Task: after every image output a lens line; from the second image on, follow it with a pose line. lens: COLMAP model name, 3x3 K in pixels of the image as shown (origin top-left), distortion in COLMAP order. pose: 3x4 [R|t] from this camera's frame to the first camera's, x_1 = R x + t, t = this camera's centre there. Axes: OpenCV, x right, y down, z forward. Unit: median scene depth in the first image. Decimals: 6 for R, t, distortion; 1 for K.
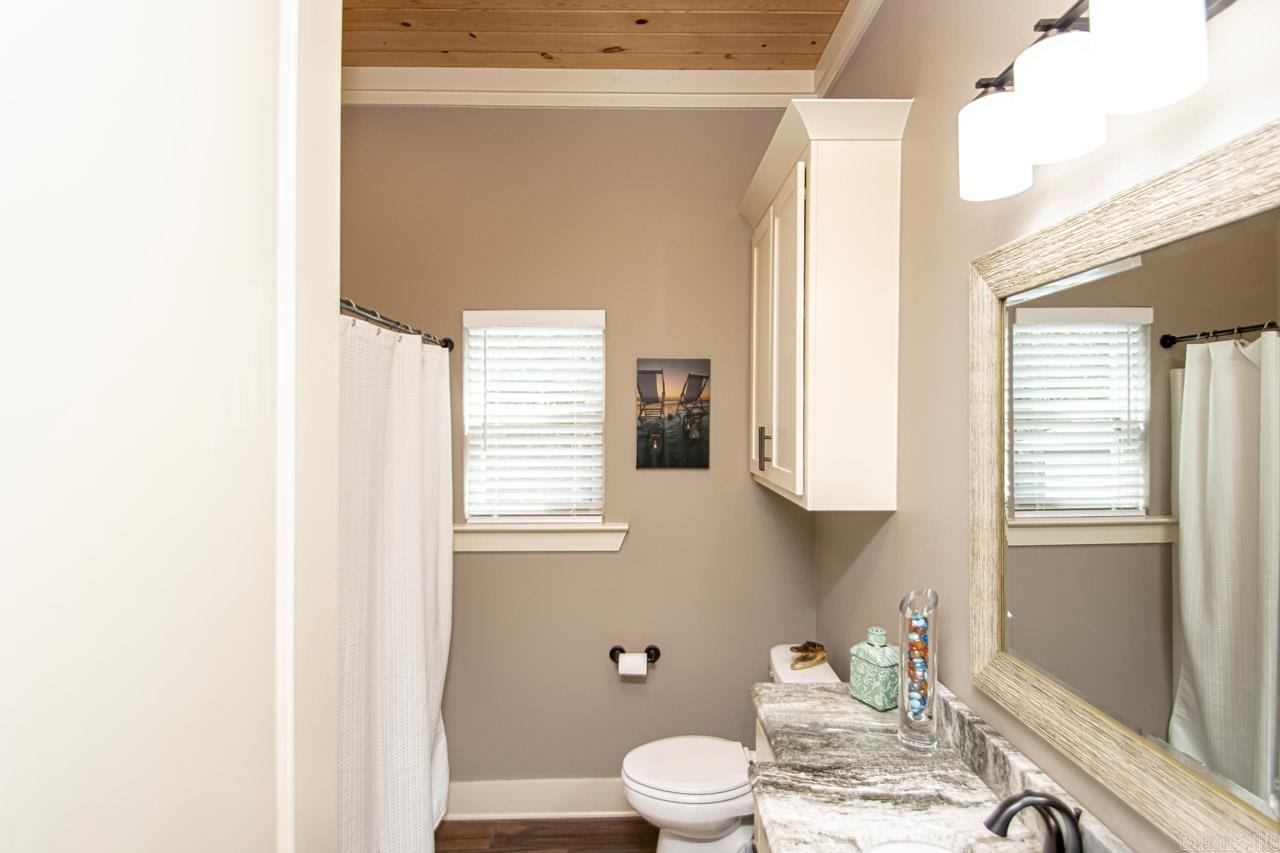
lens RADIAL K [[601.5, 0, 628.8], [0, 601.5, 416.0], [0, 0, 1]] dist [0.013965, -0.016014]
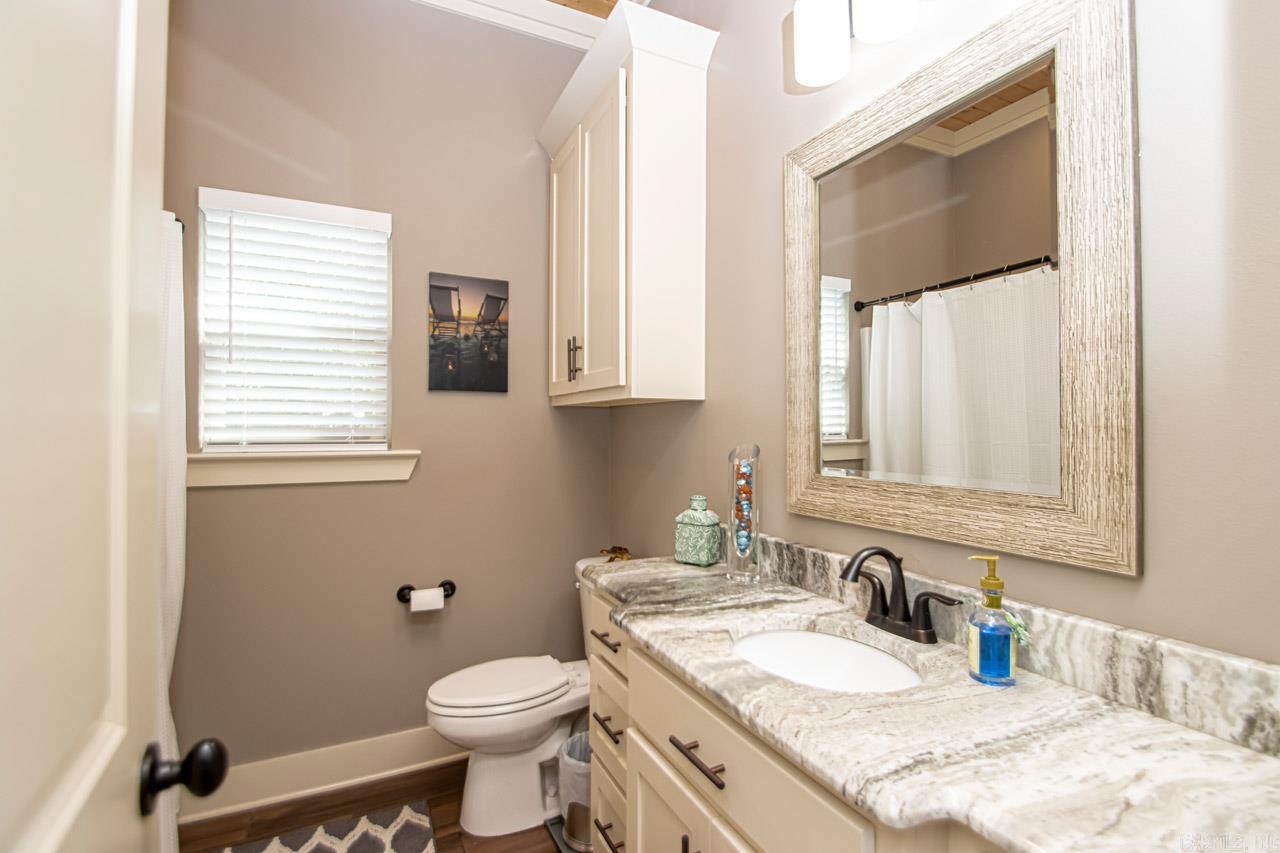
lens RADIAL K [[601.5, 0, 630.3], [0, 601.5, 425.2], [0, 0, 1]] dist [0.013965, -0.016014]
pose [[0.903470, 0.006983, 0.428595, -0.124785], [-0.005222, 0.999972, -0.005285, 0.173185], [-0.428620, 0.002537, 0.903481, 0.051763]]
